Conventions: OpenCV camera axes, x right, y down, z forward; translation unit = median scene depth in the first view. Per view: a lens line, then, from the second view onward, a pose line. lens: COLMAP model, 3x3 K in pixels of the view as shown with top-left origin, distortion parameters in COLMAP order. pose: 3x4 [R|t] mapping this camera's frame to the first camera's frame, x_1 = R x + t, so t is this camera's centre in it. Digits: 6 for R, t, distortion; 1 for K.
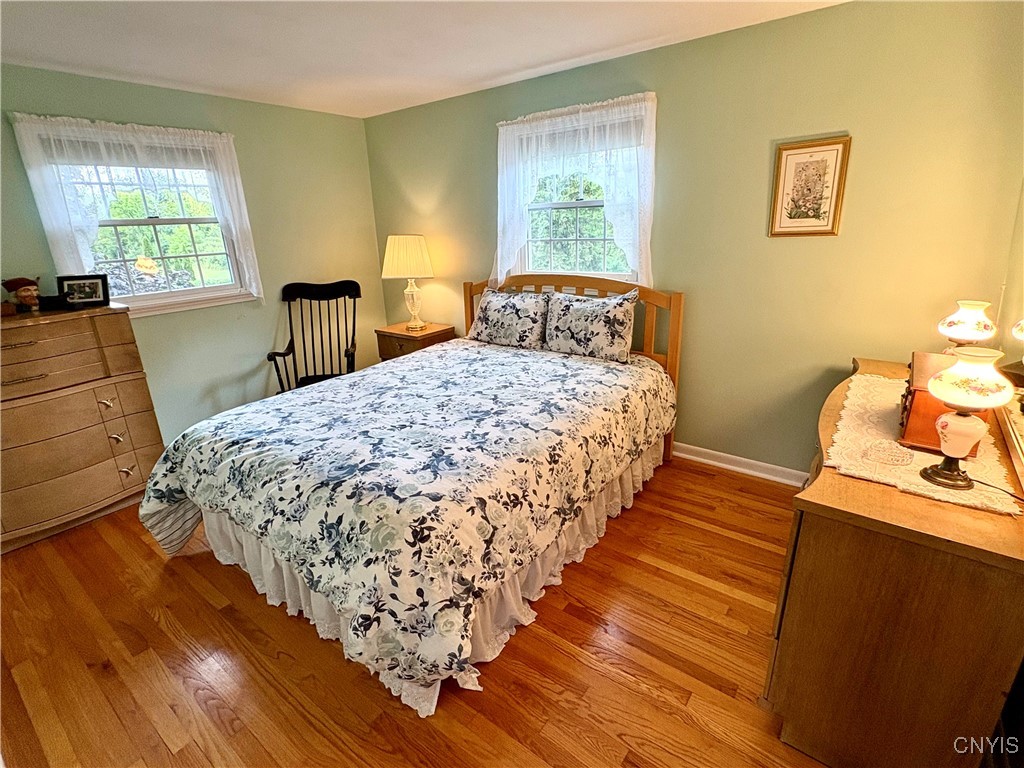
lens RADIAL K [[498.7, 0, 512.0], [0, 498.7, 384.0], [0, 0, 1]] dist [0.000881, 0.000335]
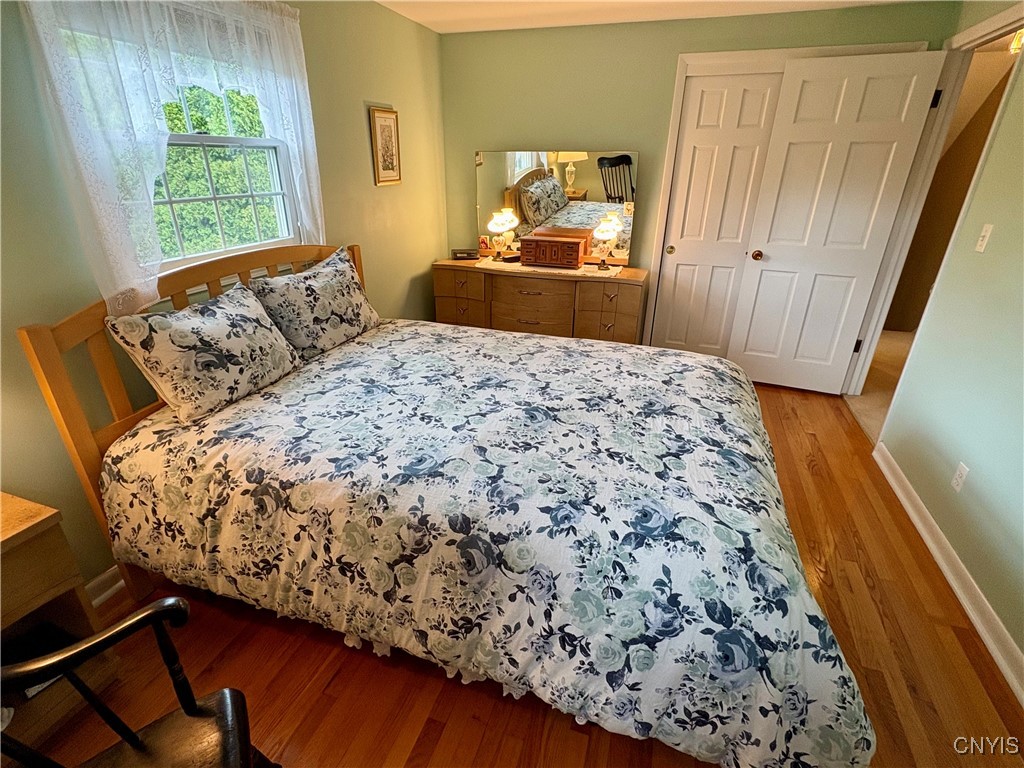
lens RADIAL K [[498.7, 0, 512.0], [0, 498.7, 384.0], [0, 0, 1]] dist [0.000881, 0.000335]
pose [[-0.317444, -0.358799, 0.877777, -0.706208], [0.297232, 0.841359, 0.451406, -0.291611], [-0.900490, 0.404200, -0.160438, 0.943264]]
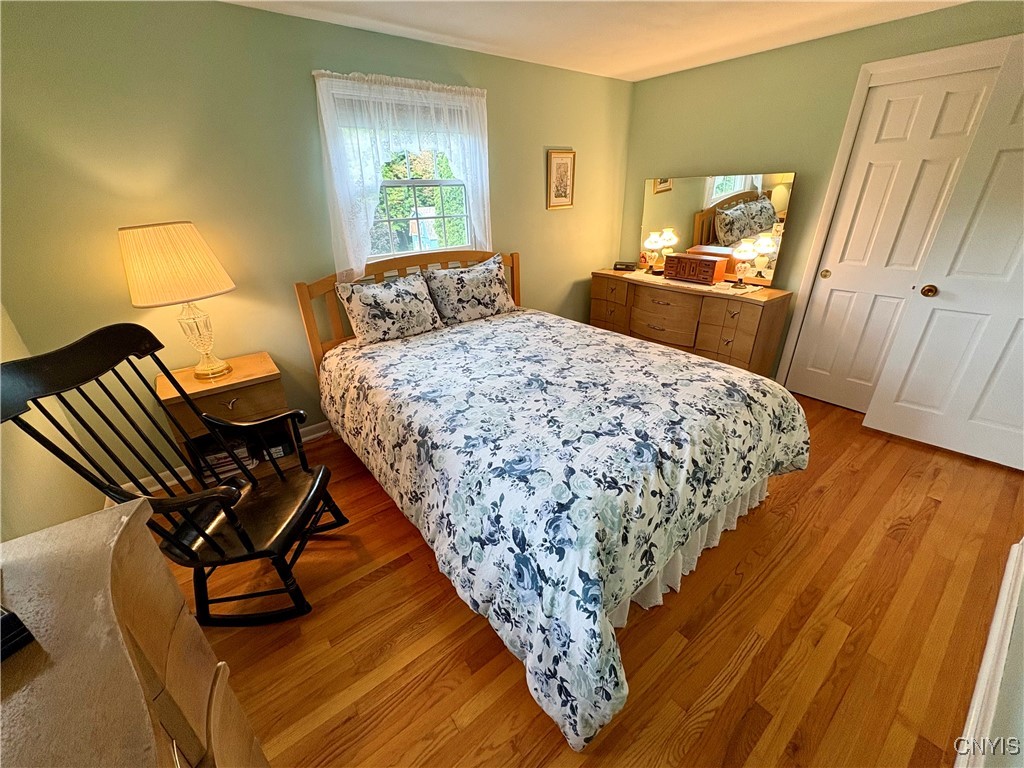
lens RADIAL K [[413.2, 0, 512.0], [0, 413.2, 384.0], [0, 0, 1]] dist [-0.000031, 0.000258]
pose [[0.258026, -0.383845, 0.886615, -0.789891], [0.316662, 0.900597, 0.297743, -0.190072], [-0.912769, 0.203932, 0.353926, 0.644795]]
